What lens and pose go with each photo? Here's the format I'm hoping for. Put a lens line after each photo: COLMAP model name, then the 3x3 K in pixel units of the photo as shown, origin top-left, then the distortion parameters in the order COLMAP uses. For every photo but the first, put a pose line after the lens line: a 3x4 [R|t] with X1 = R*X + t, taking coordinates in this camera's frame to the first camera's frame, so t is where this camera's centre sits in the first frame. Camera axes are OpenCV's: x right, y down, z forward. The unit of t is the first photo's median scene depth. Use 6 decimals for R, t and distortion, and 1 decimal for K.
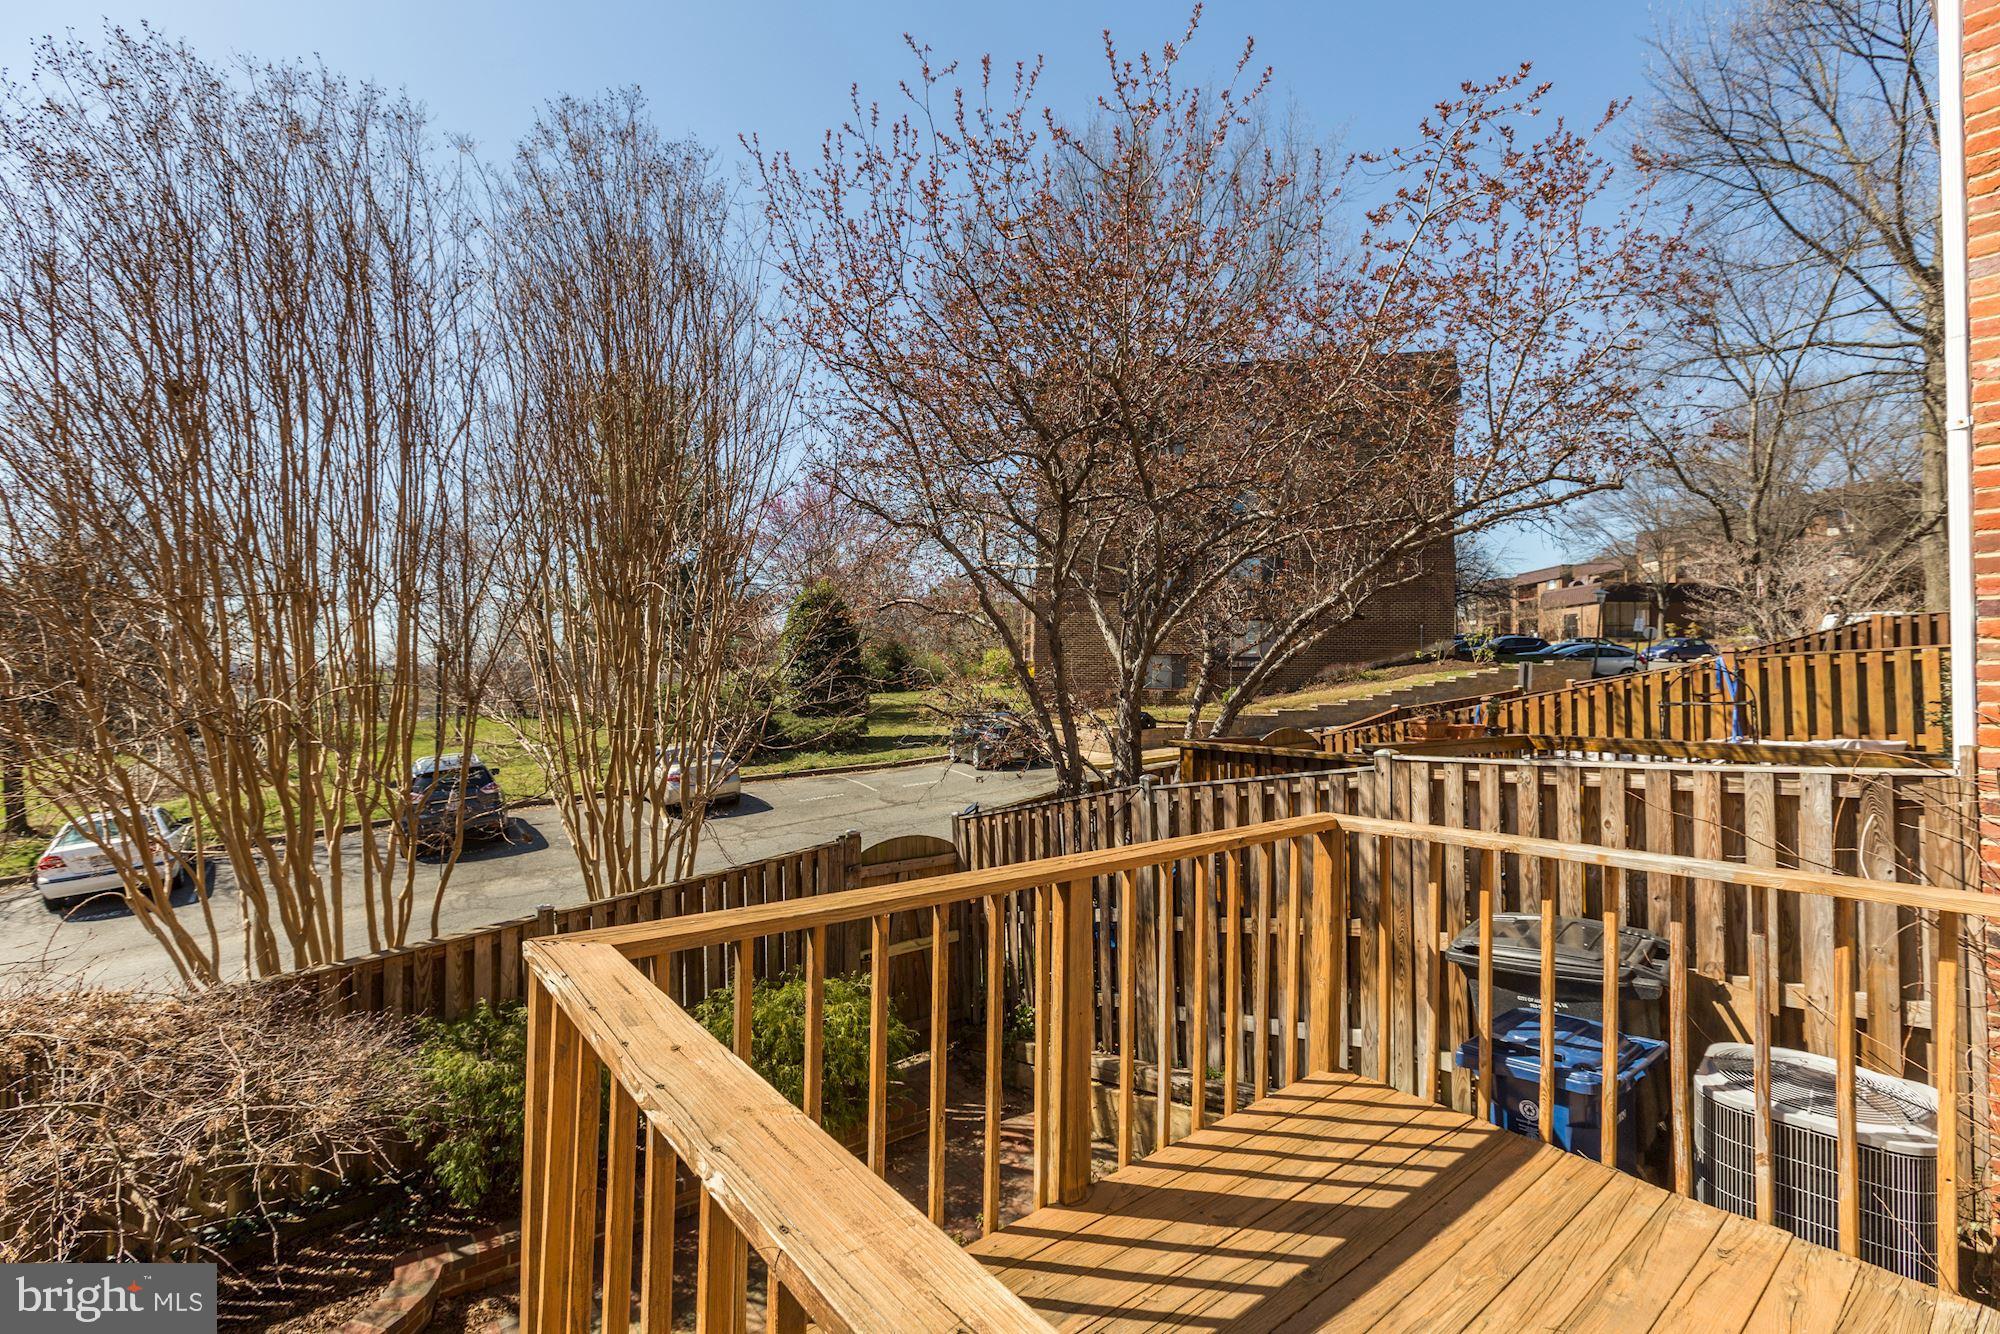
lens RADIAL K [[886.5, 0, 1000.0], [0, 886.5, 667.0], [0, 0, 1]] dist [-0.003721, -0.000747]
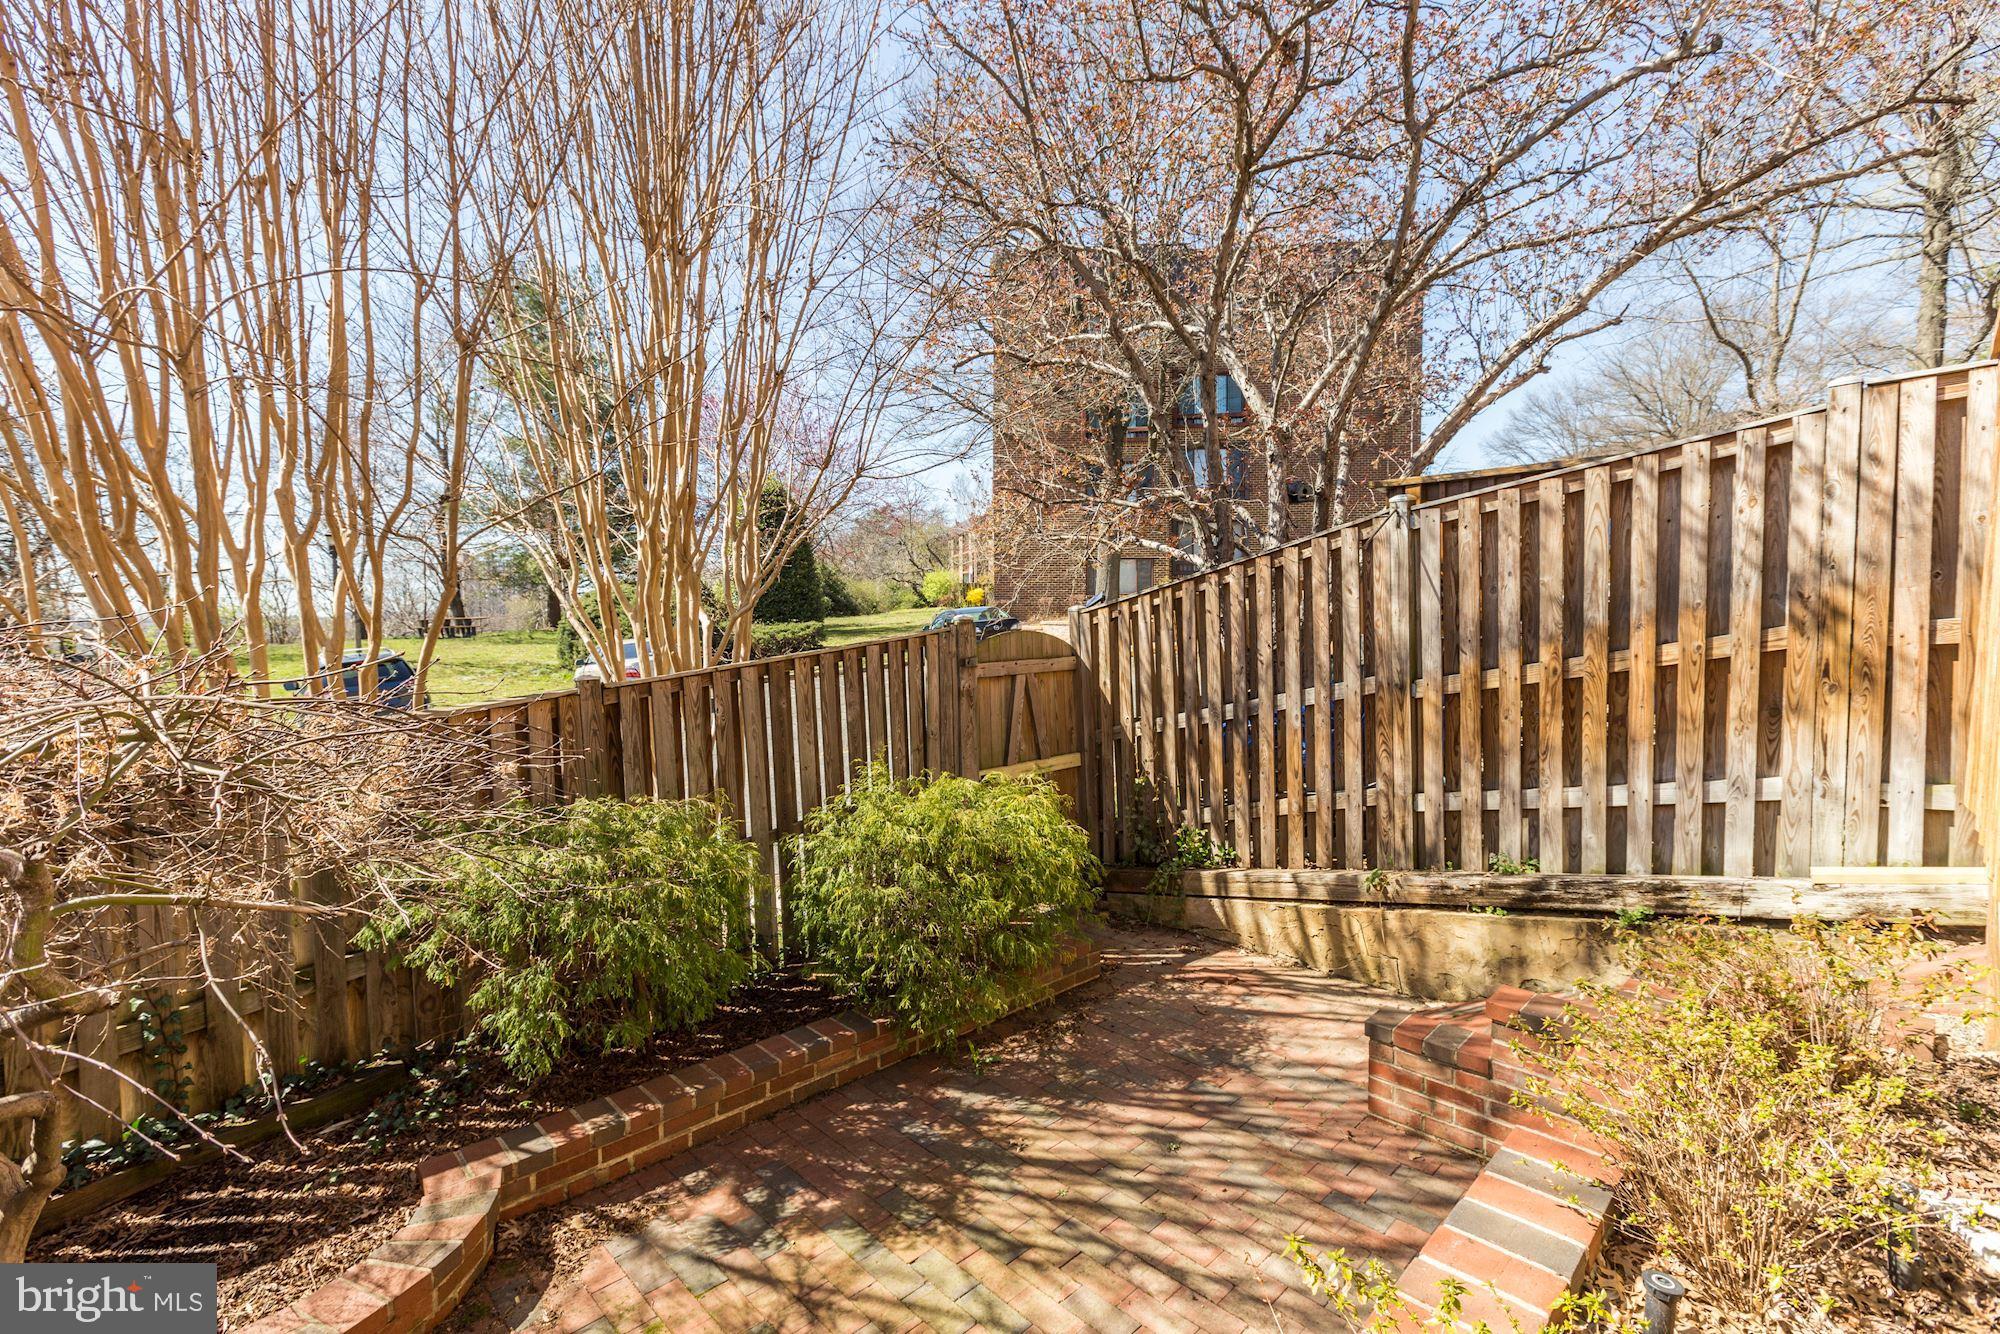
lens RADIAL K [[886.5, 0, 1000.0], [0, 886.5, 667.0], [0, 0, 1]] dist [-0.003721, -0.000747]
pose [[0.995969, -0.021362, 0.087120, -0.323052], [0.015478, 0.997589, 0.067656, 0.282853], [-0.088355, -0.066035, 0.993898, 0.367113]]
